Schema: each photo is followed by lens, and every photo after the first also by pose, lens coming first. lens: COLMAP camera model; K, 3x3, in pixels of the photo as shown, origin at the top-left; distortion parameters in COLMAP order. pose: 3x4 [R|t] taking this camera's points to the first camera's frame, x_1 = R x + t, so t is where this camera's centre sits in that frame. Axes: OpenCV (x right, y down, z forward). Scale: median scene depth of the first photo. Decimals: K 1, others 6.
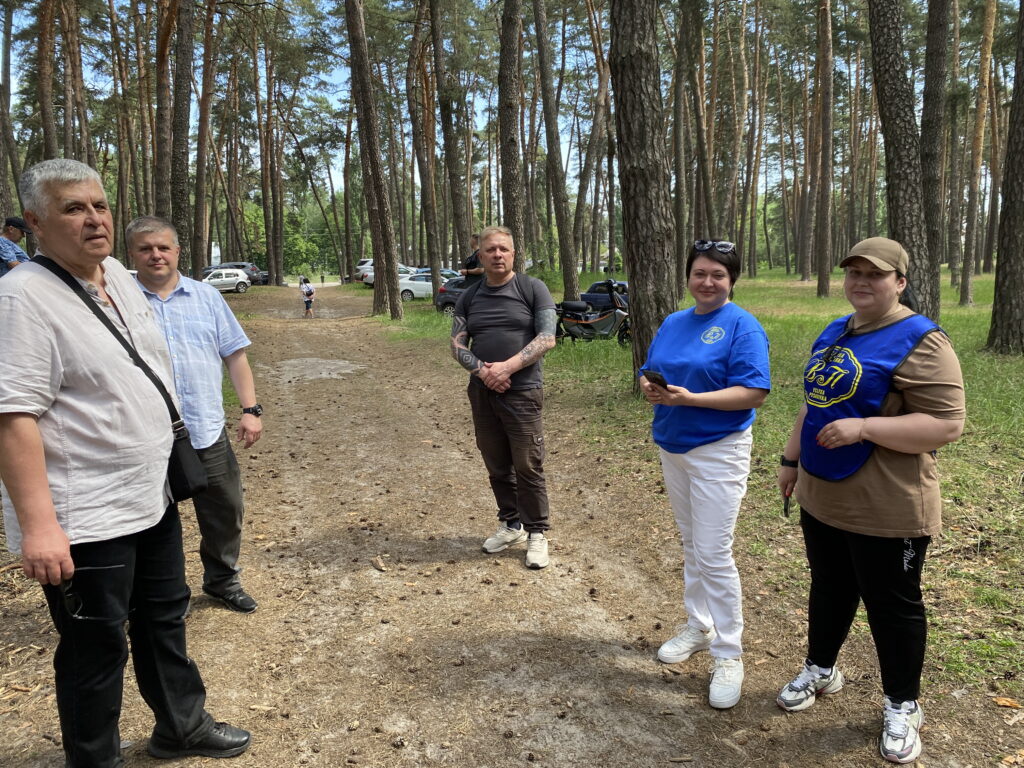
lens RADIAL K [[789.0, 0, 515.2], [0, 789.0, 383.5], [0, 0, 1]] dist [0.005657, -0.007944]
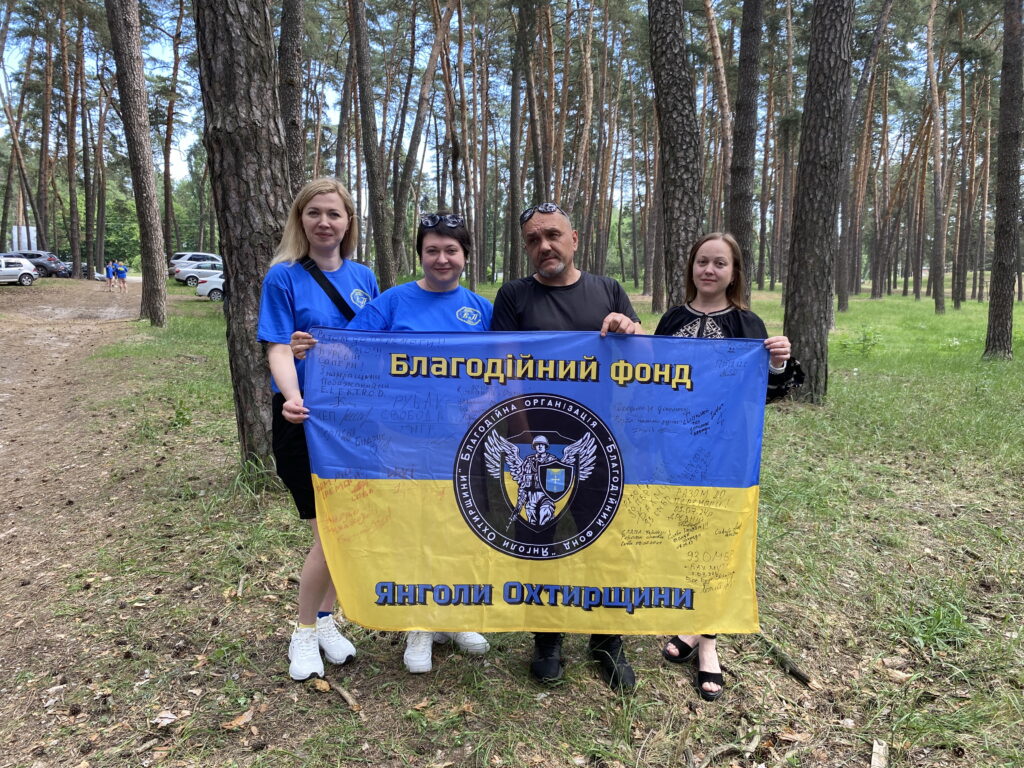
lens RADIAL K [[789.0, 0, 509.5], [0, 789.0, 384.0], [0, 0, 1]] dist [0.005657, -0.007944]
pose [[0.986784, 0.019262, 0.160892, 0.188535], [-0.018553, 0.999810, -0.005908, -0.045171], [-0.160975, 0.002845, 0.986954, 0.219603]]
